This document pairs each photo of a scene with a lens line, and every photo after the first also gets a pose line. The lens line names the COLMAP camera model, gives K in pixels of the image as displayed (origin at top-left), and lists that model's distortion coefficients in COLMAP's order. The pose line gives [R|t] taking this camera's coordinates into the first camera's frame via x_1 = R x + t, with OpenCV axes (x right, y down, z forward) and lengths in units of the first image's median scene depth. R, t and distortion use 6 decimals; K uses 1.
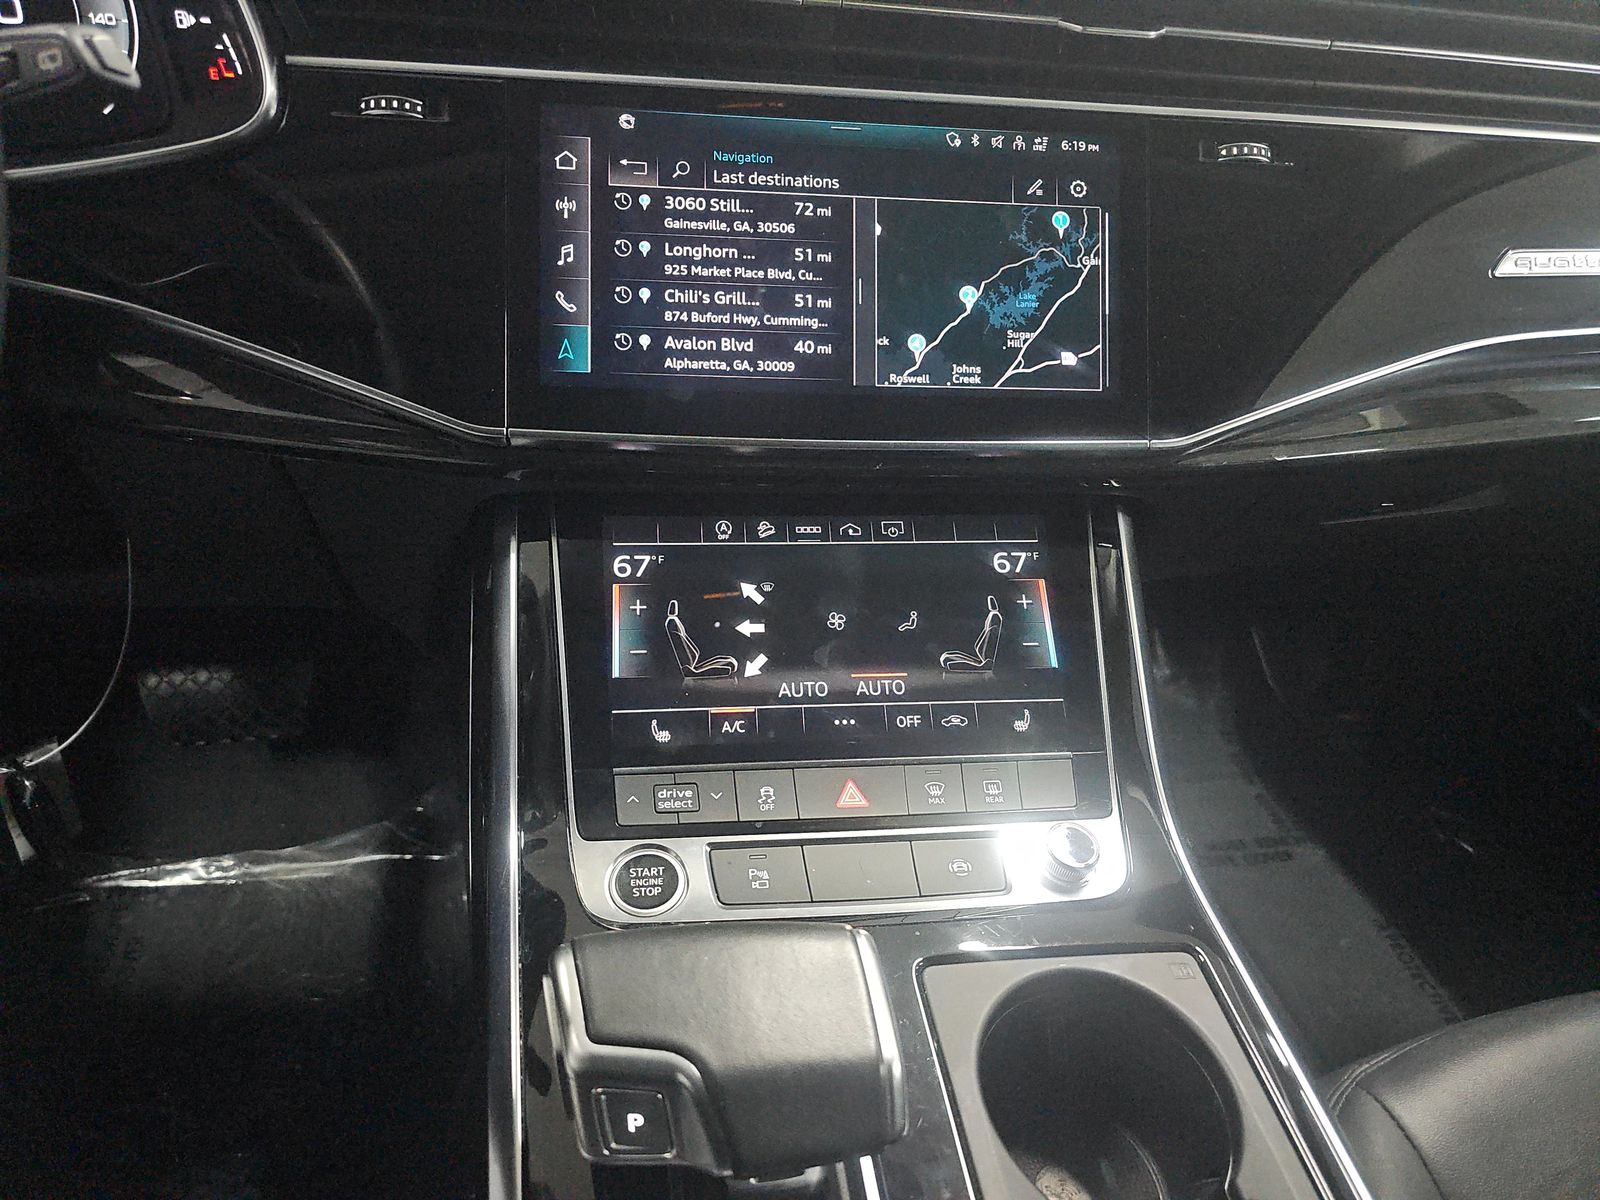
lens RADIAL K [[1053.4, 0, 796.2], [0, 1053.4, 610.5], [0, 0, 1]] dist [0.072459, -0.040567]
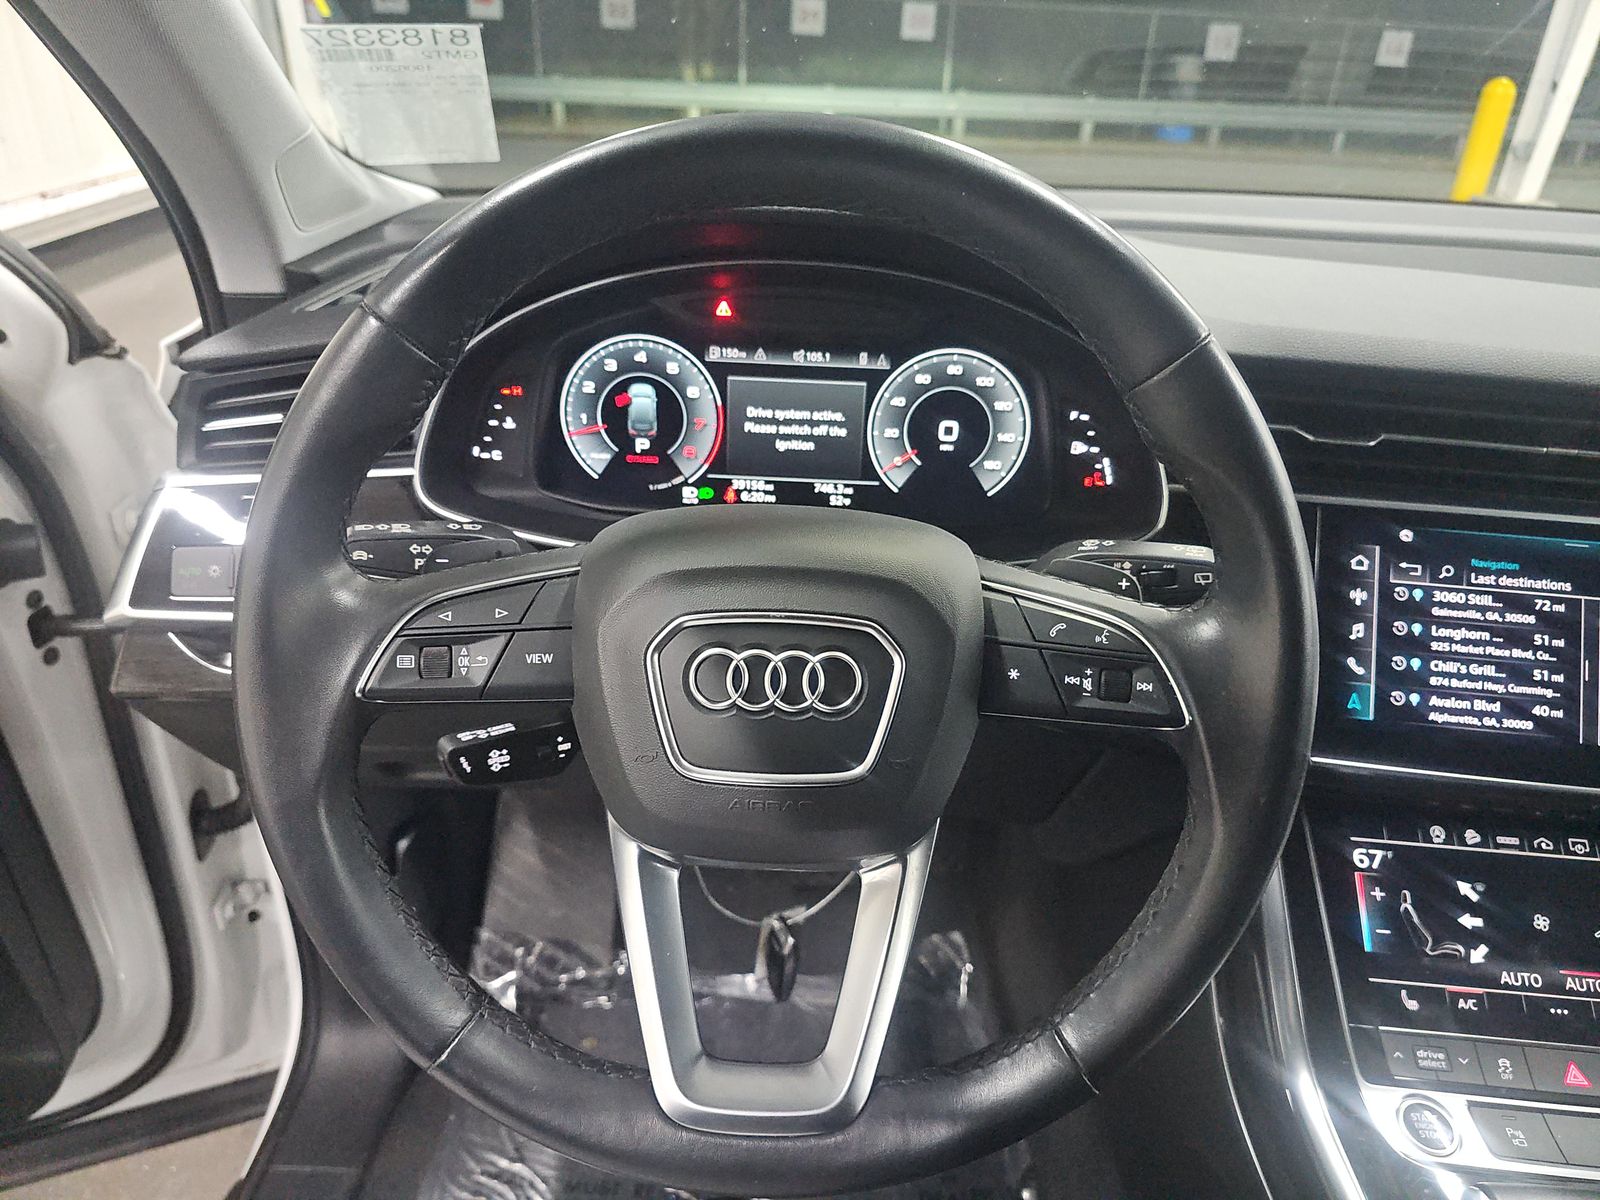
lens RADIAL K [[1127.7, 0, 800.0], [0, 1127.7, 600.0], [0, 0, 1]] dist [-0.000060, -0.000349]
pose [[0.978755, 0.078293, -0.189497, -0.627774], [-0.095676, 0.991830, -0.084380, -0.181070], [0.181342, 0.100718, 0.978249, -0.524078]]
